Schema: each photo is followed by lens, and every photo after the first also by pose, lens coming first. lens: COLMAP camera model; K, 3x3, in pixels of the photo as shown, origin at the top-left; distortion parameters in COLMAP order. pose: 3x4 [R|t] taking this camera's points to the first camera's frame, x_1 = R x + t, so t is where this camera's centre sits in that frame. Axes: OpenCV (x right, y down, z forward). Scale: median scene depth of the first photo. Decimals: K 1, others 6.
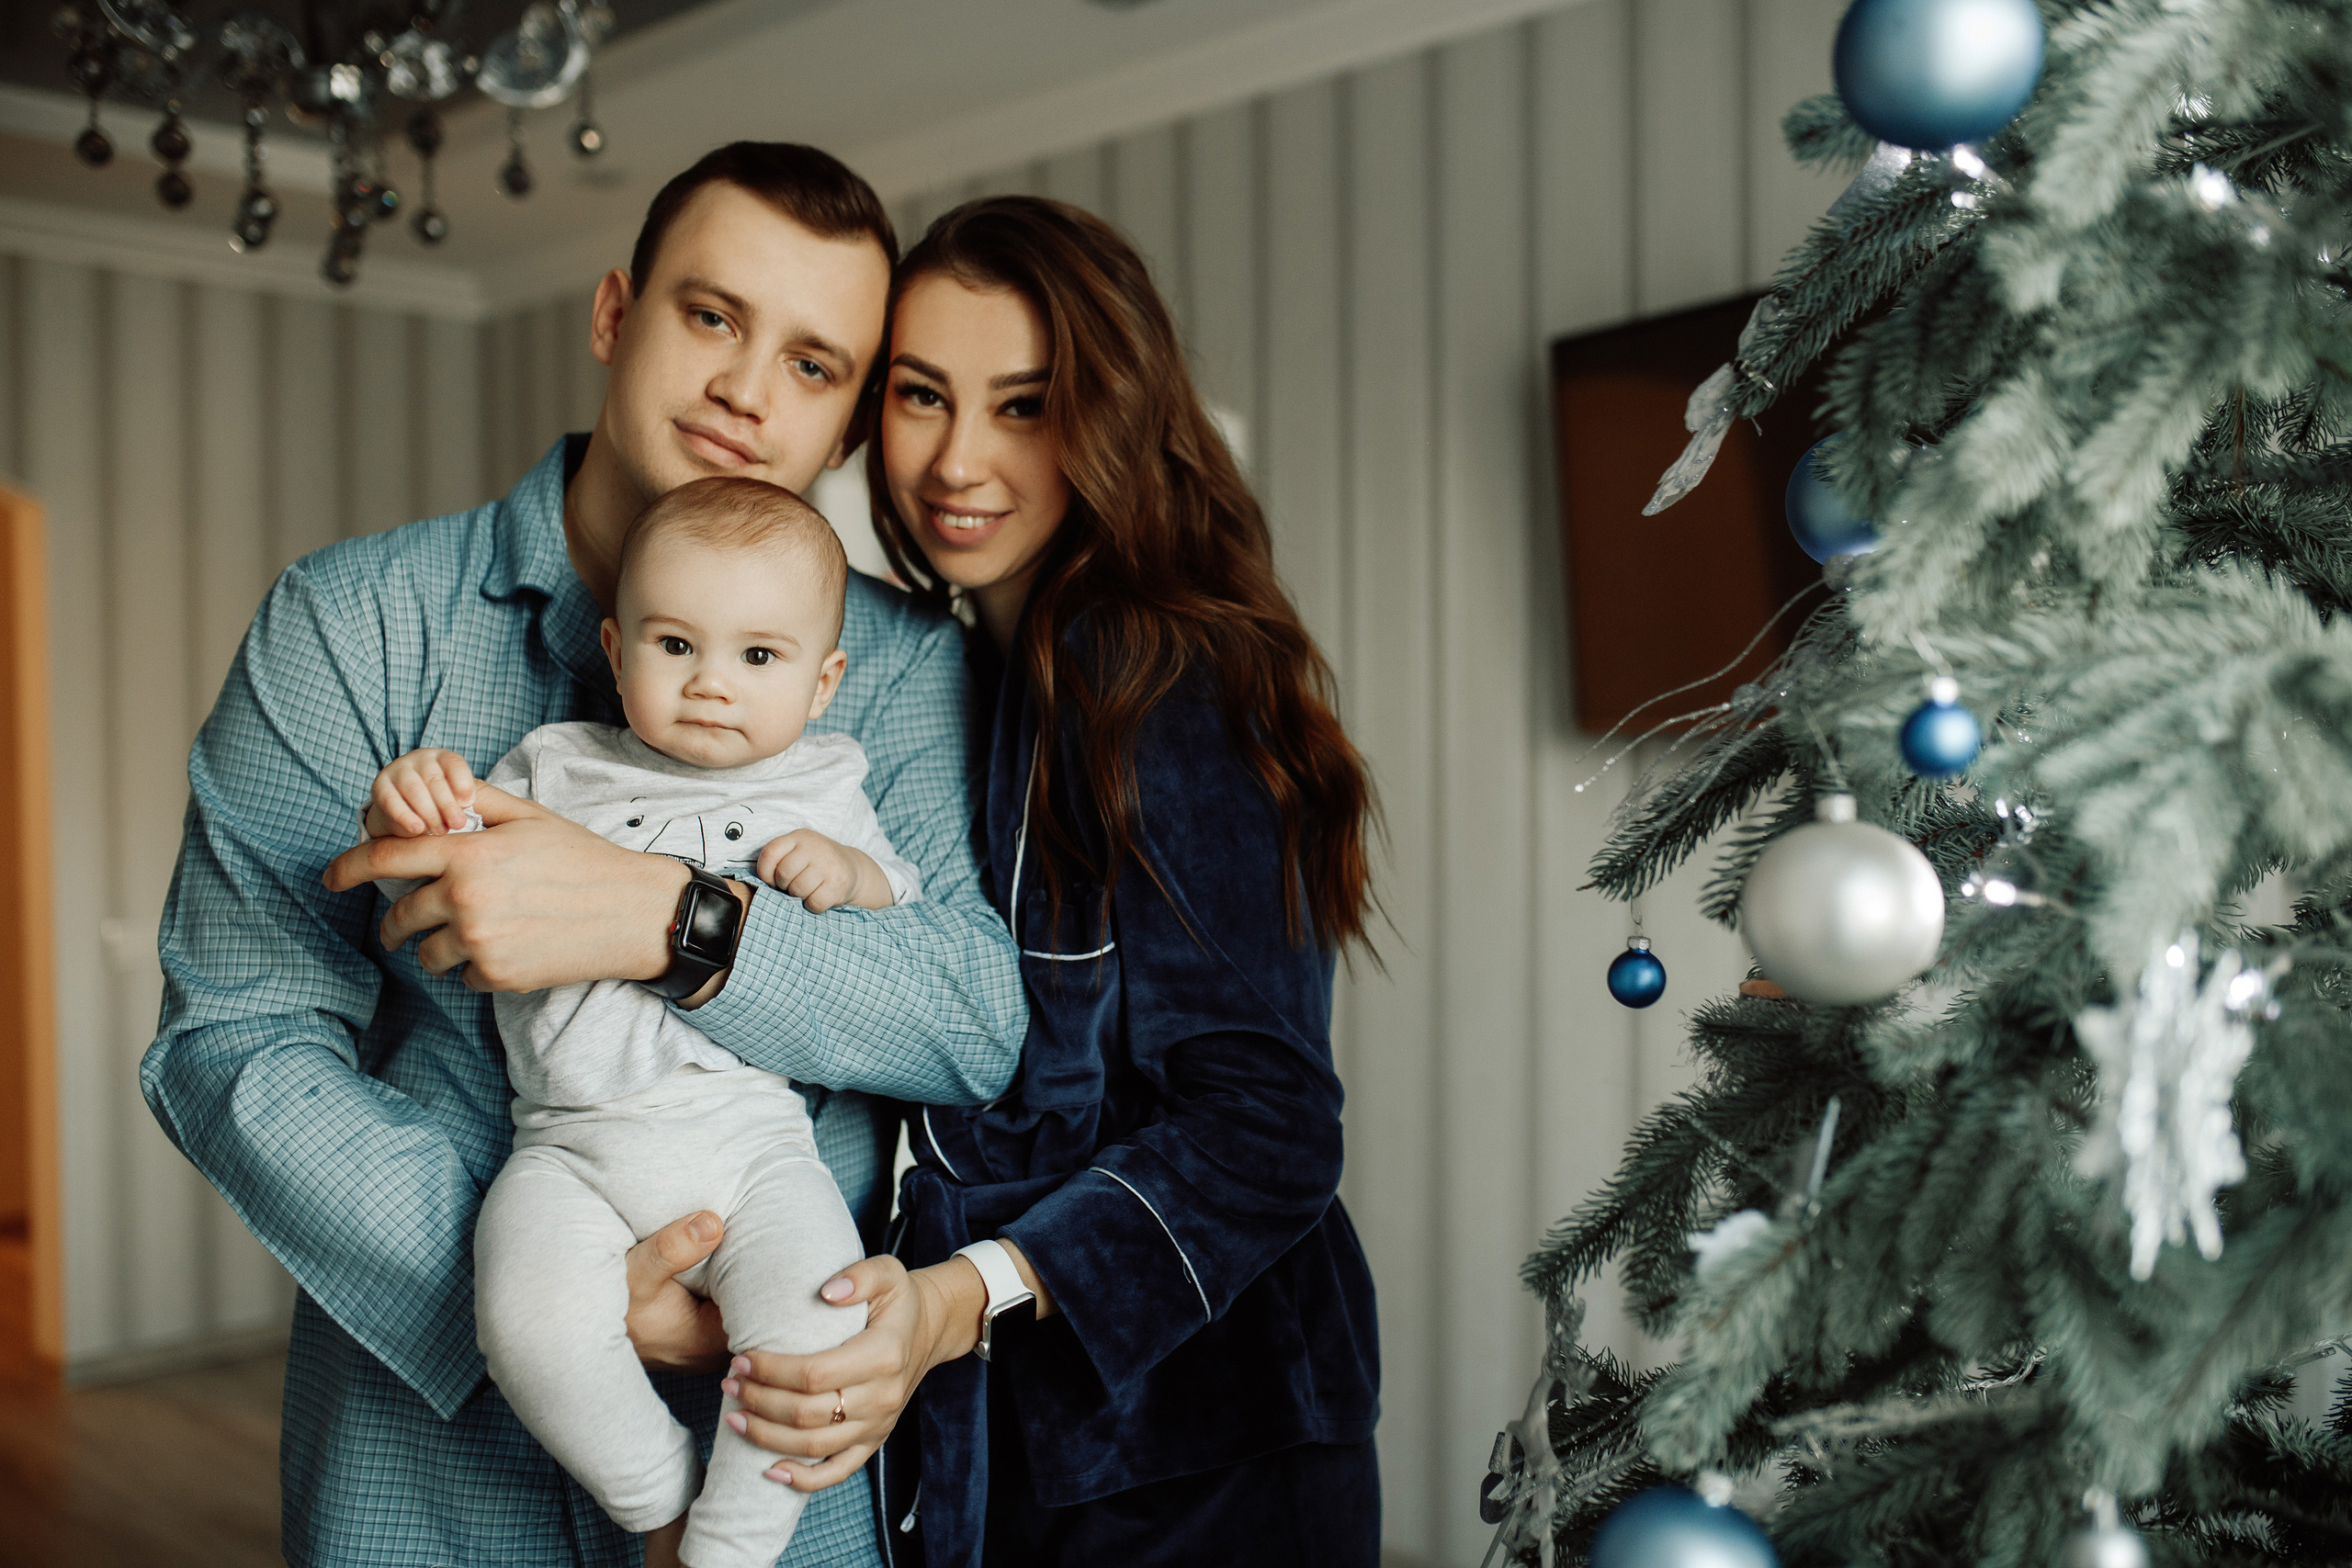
lens RADIAL K [[2249.1, 0, 1176.0], [0, 2249.1, 784.0], [0, 0, 1]] dist [-0.090329, 0.071633]
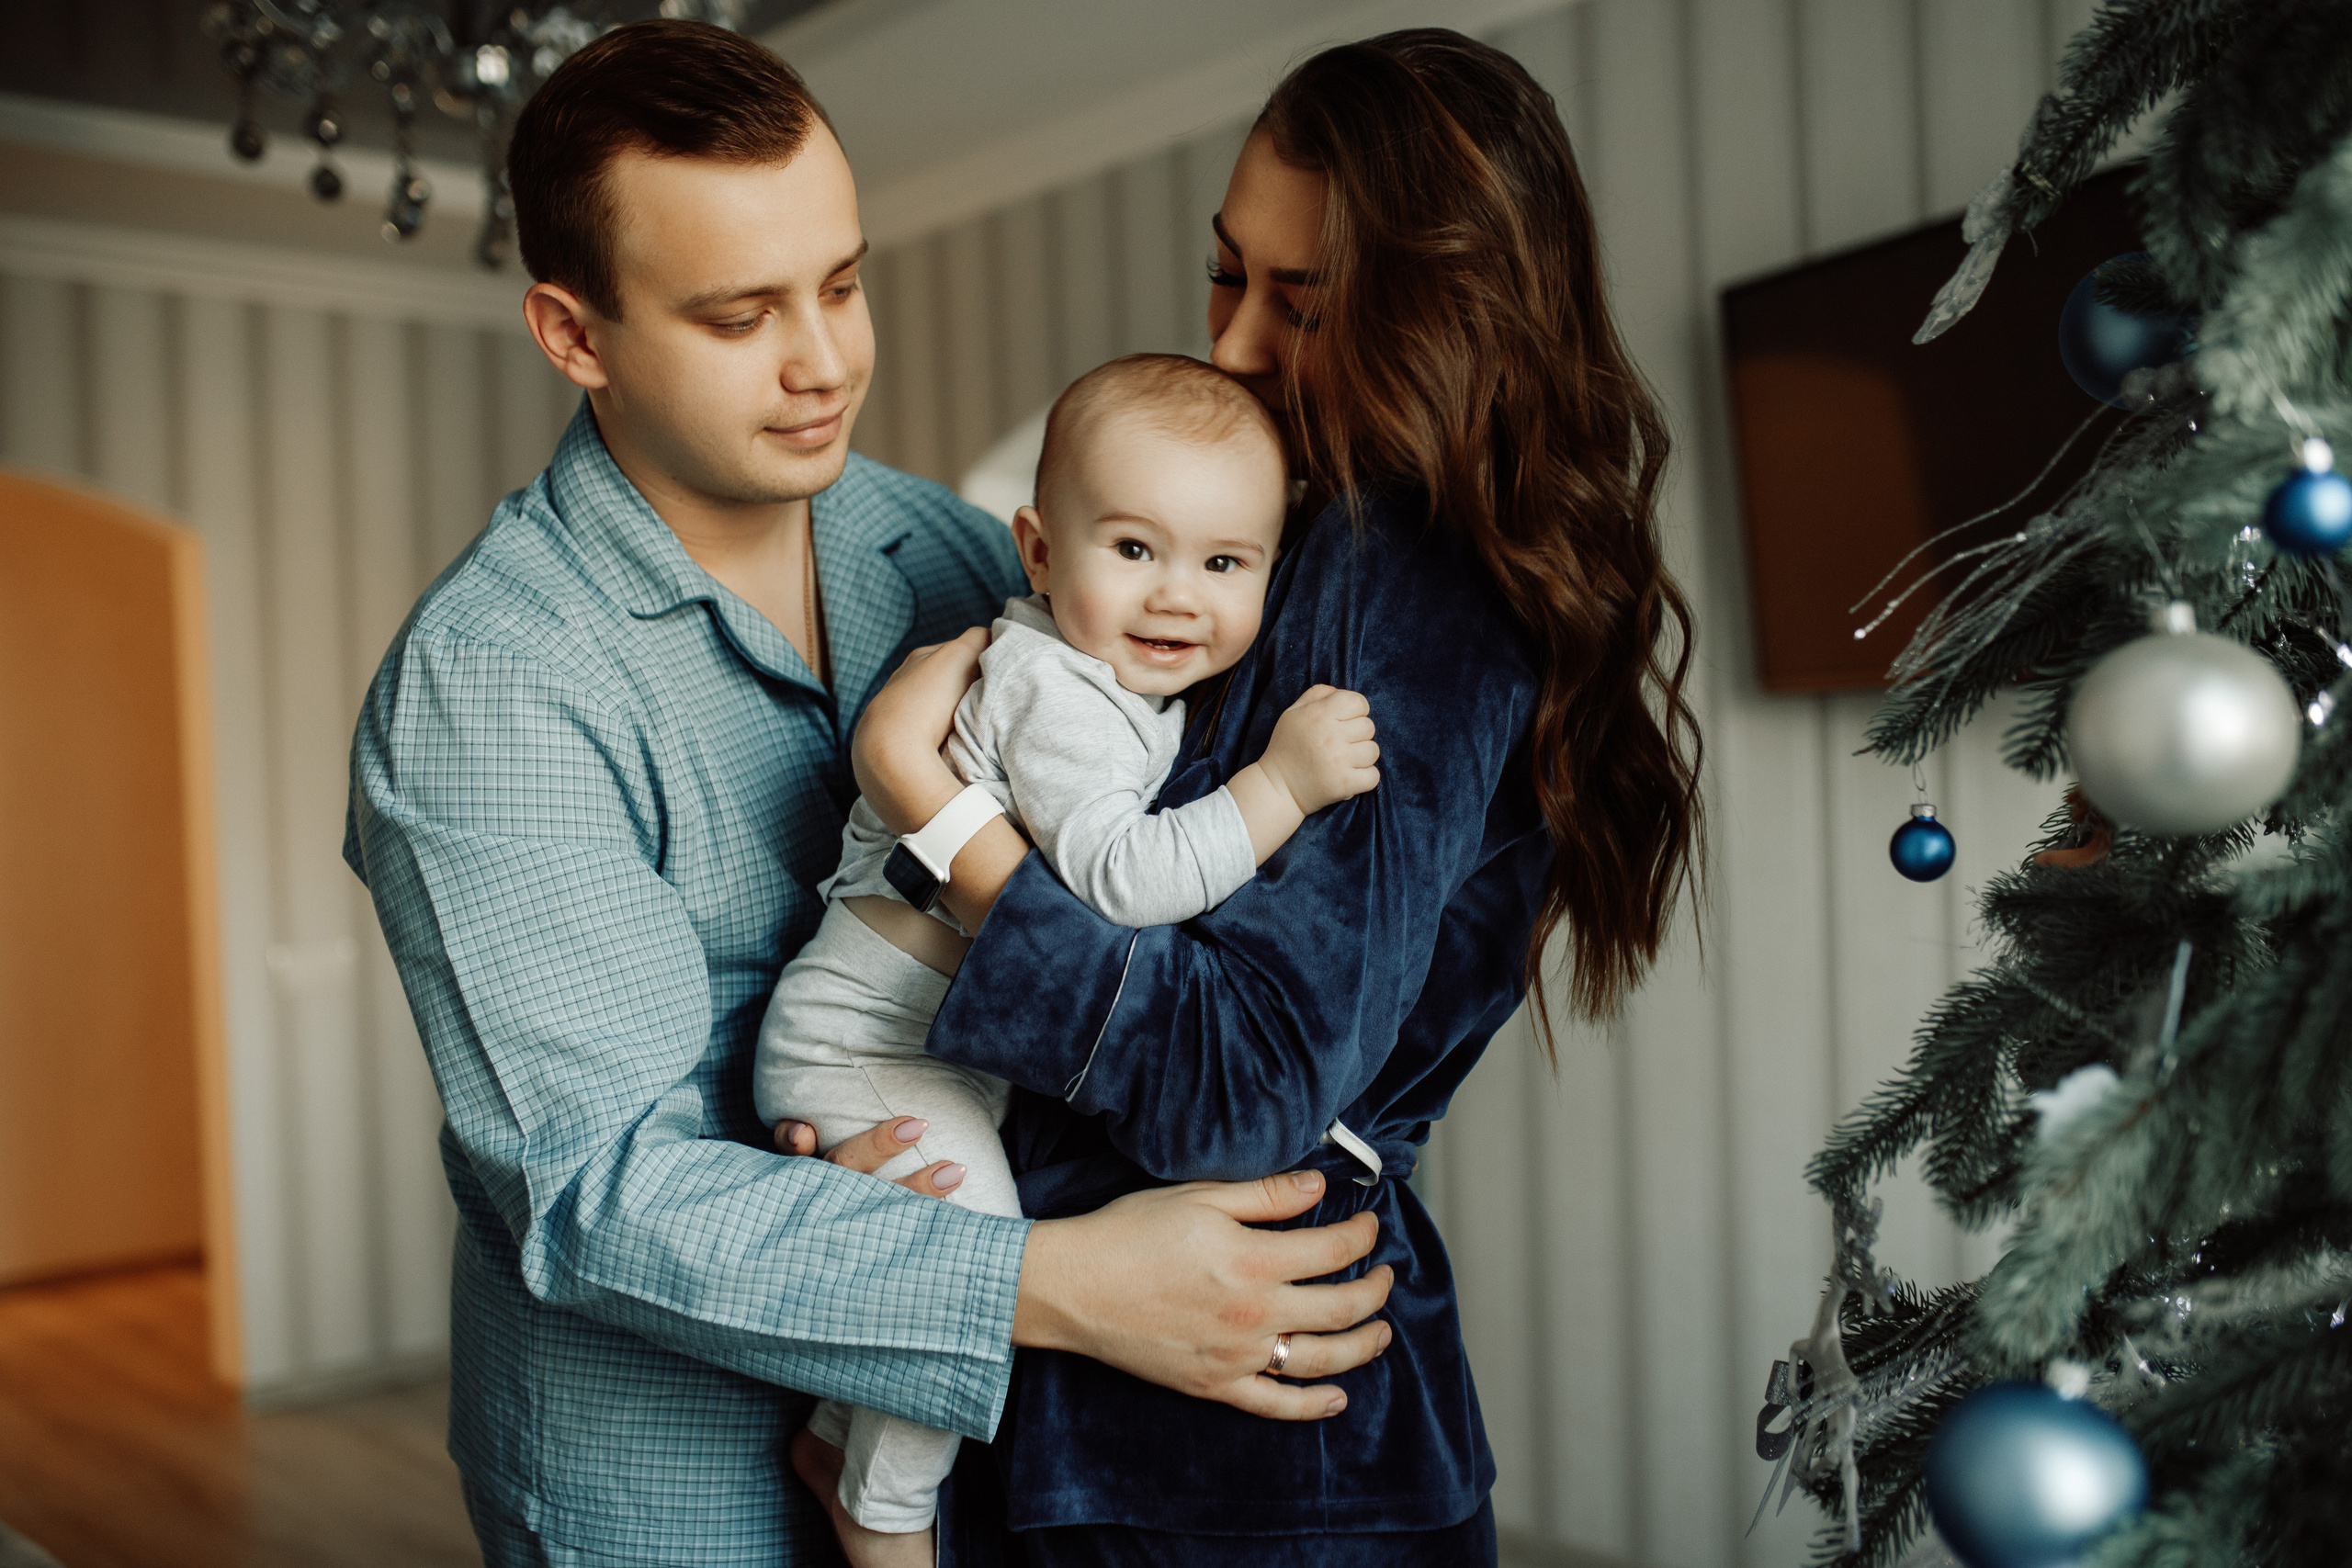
lens RADIAL K [[2249.1, 0, 1176.0], [0, 2249.1, 784.0], [0, 0, 1]] dist [-0.090329, 0.071633]
pose [[0.997633, -0.029318, -0.062203, -0.044007], [0.028611, 0.999516, -0.012226, 0.066612], [0.062531, 0.010417, 0.997989, 0.075727]]
